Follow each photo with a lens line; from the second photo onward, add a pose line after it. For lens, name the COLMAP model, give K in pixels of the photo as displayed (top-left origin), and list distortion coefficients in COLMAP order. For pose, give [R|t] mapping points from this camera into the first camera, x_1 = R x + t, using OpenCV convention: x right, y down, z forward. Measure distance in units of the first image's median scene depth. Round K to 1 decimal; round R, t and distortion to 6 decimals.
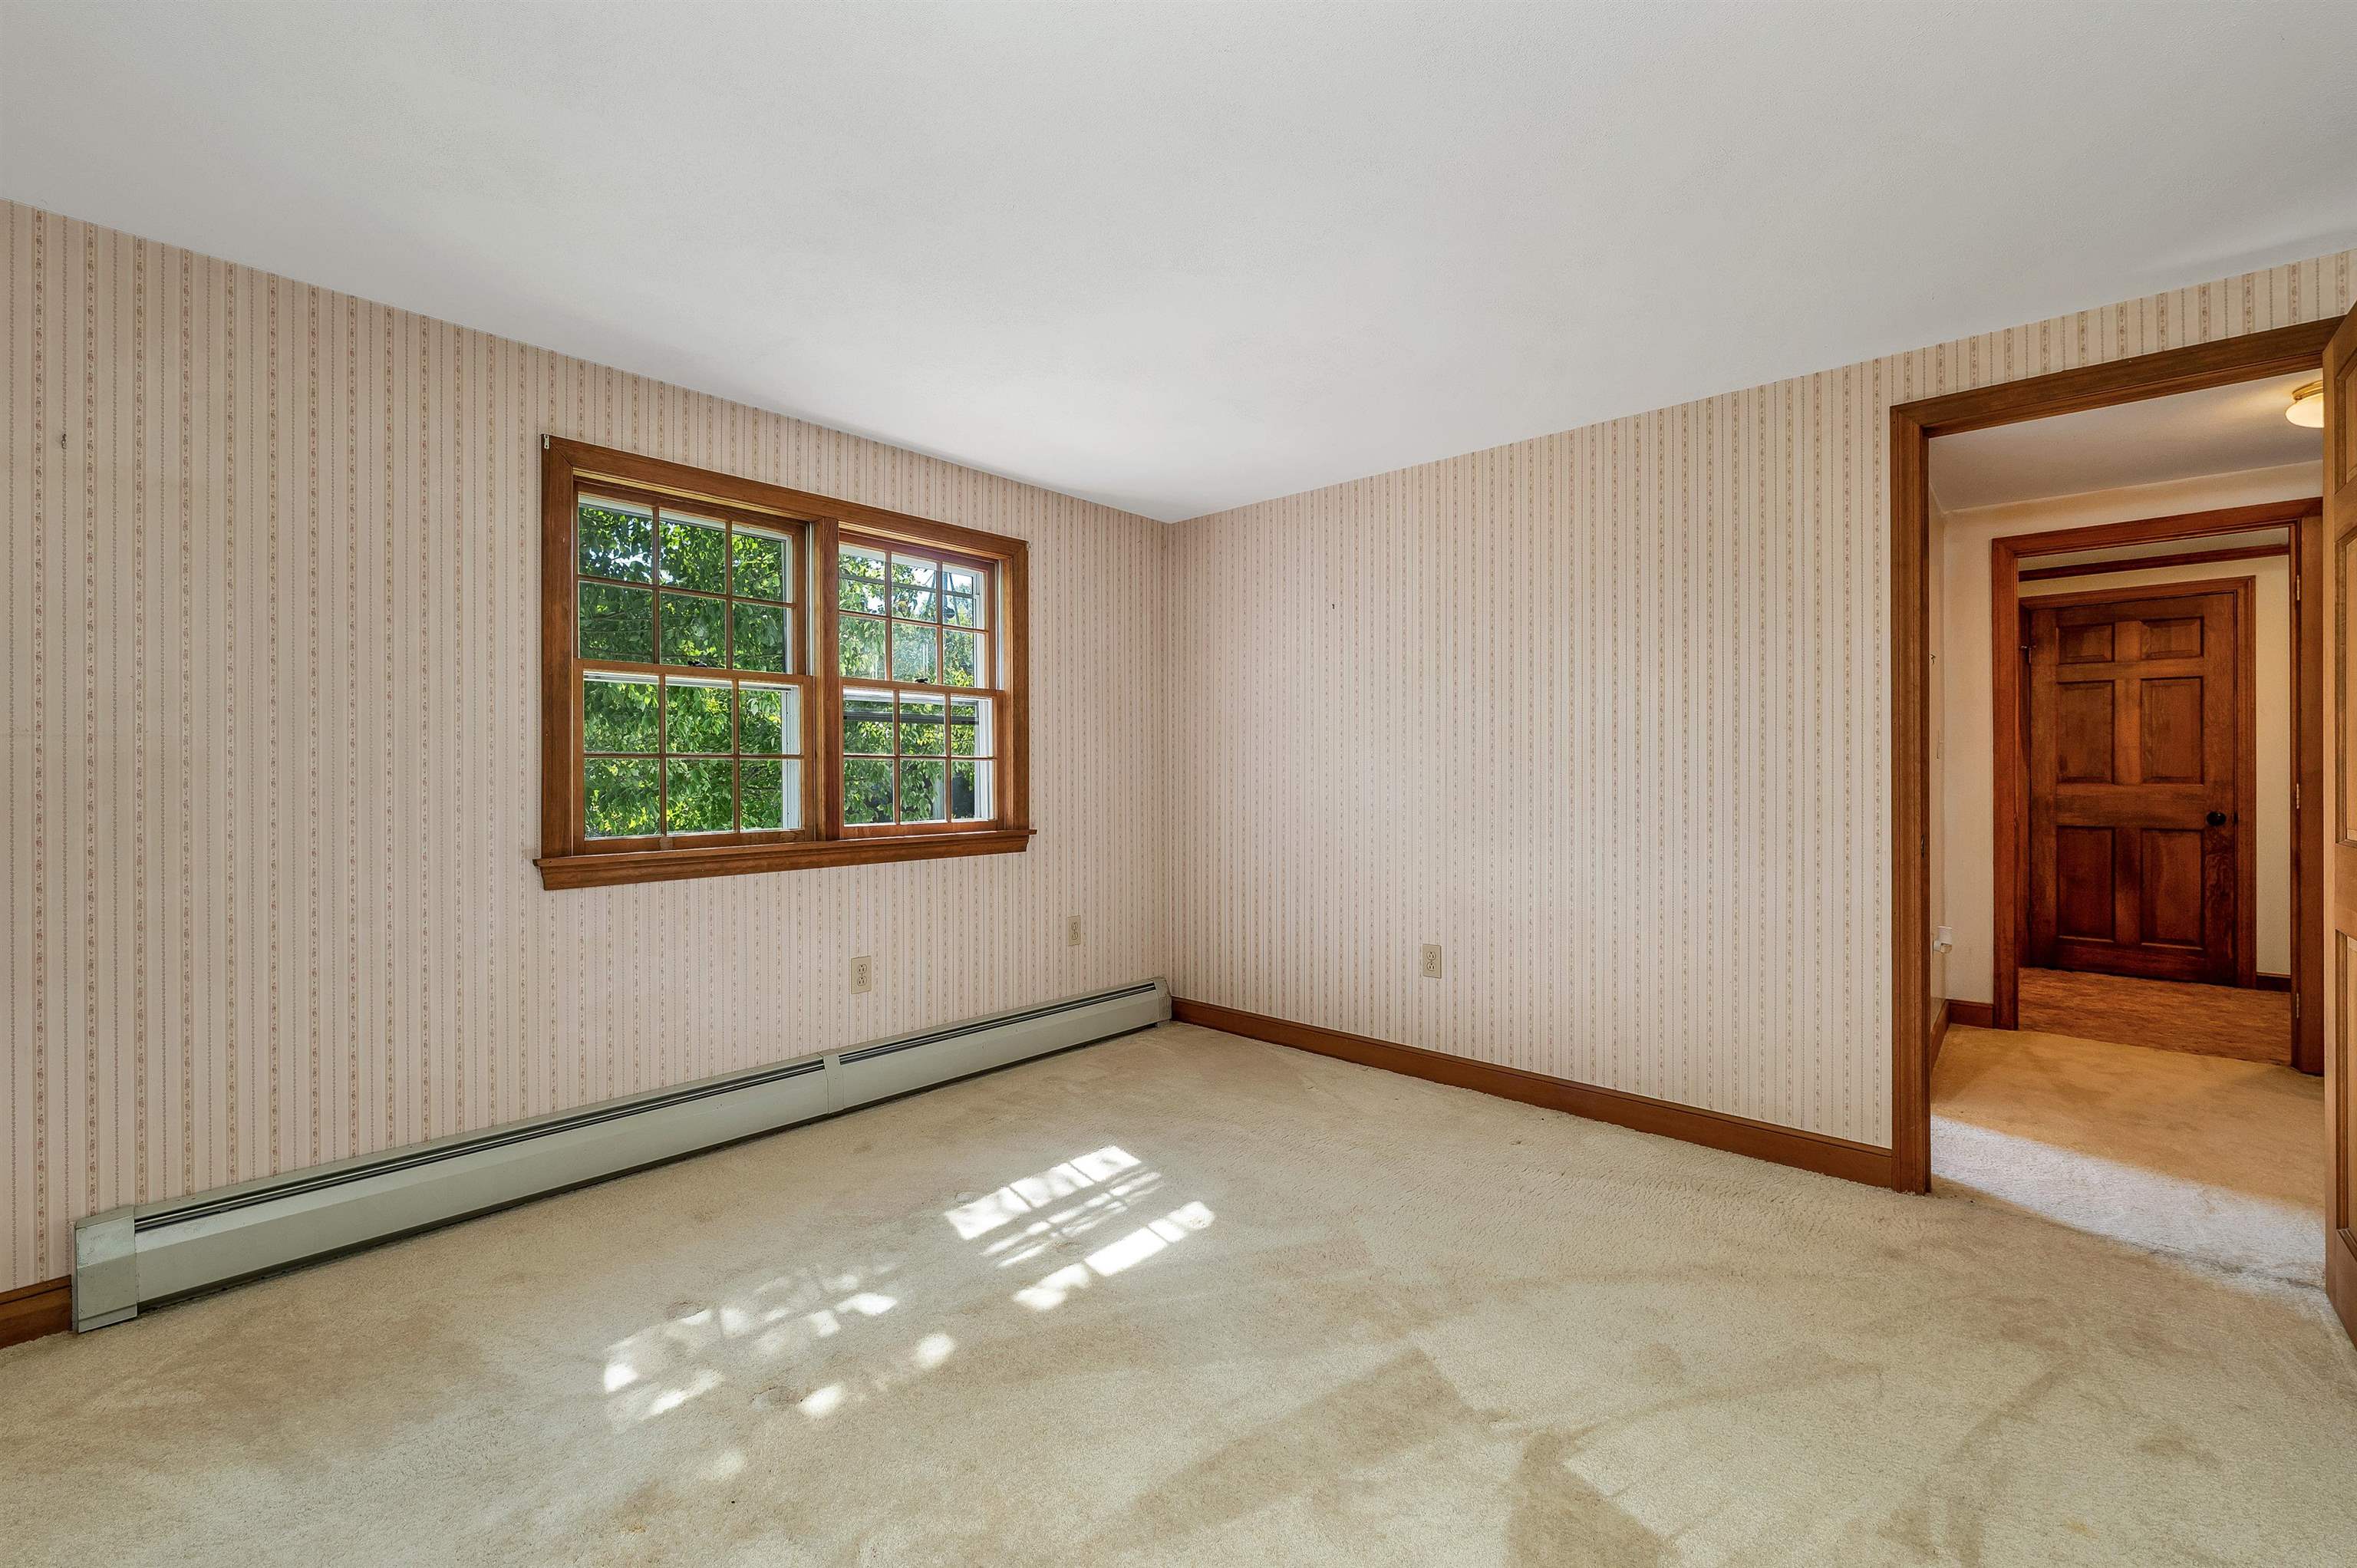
lens RADIAL K [[976.5, 0, 1182.5], [0, 976.5, 774.6], [0, 0, 1]] dist [-0.001620, 0.000089]
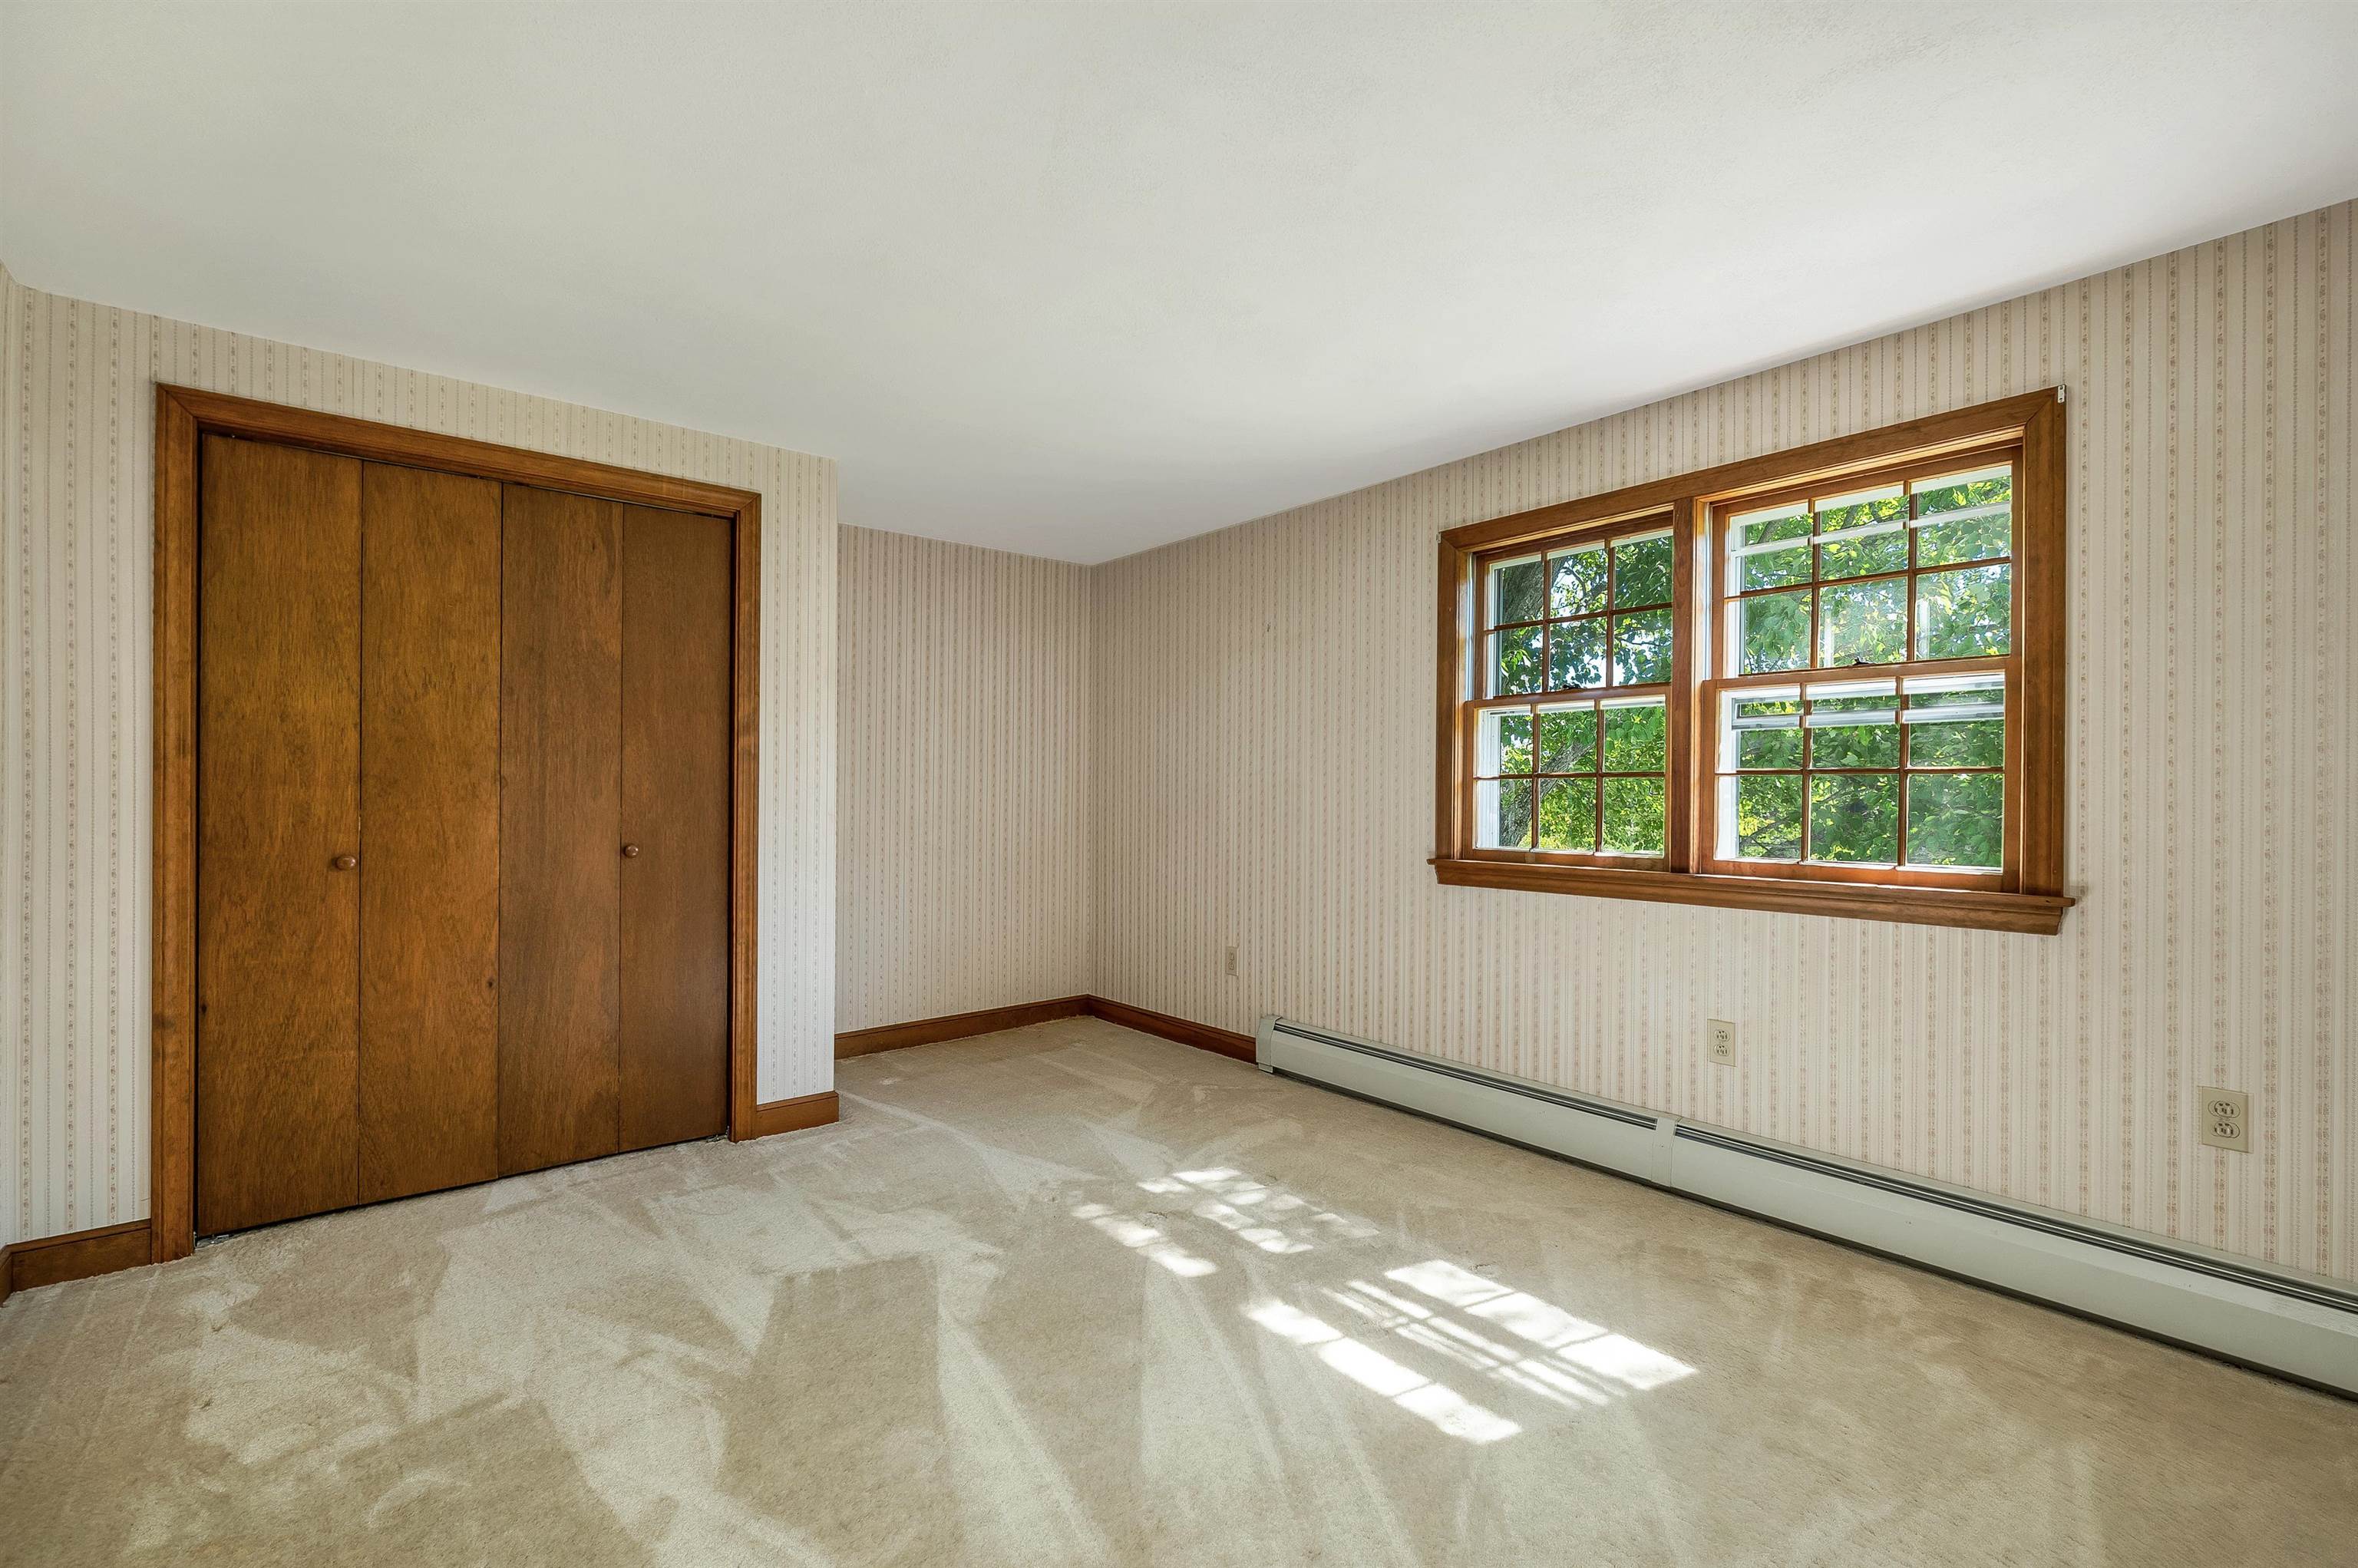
lens RADIAL K [[1031.1, 0, 1186.0], [0, 1031.1, 798.9], [0, 0, 1]] dist [0.028968, 0.000017]
pose [[-0.146962, 0.006770, -0.989119, 0.724361], [-0.004566, 0.999961, 0.007522, -0.003577], [0.989132, 0.005622, -0.146926, 0.833566]]
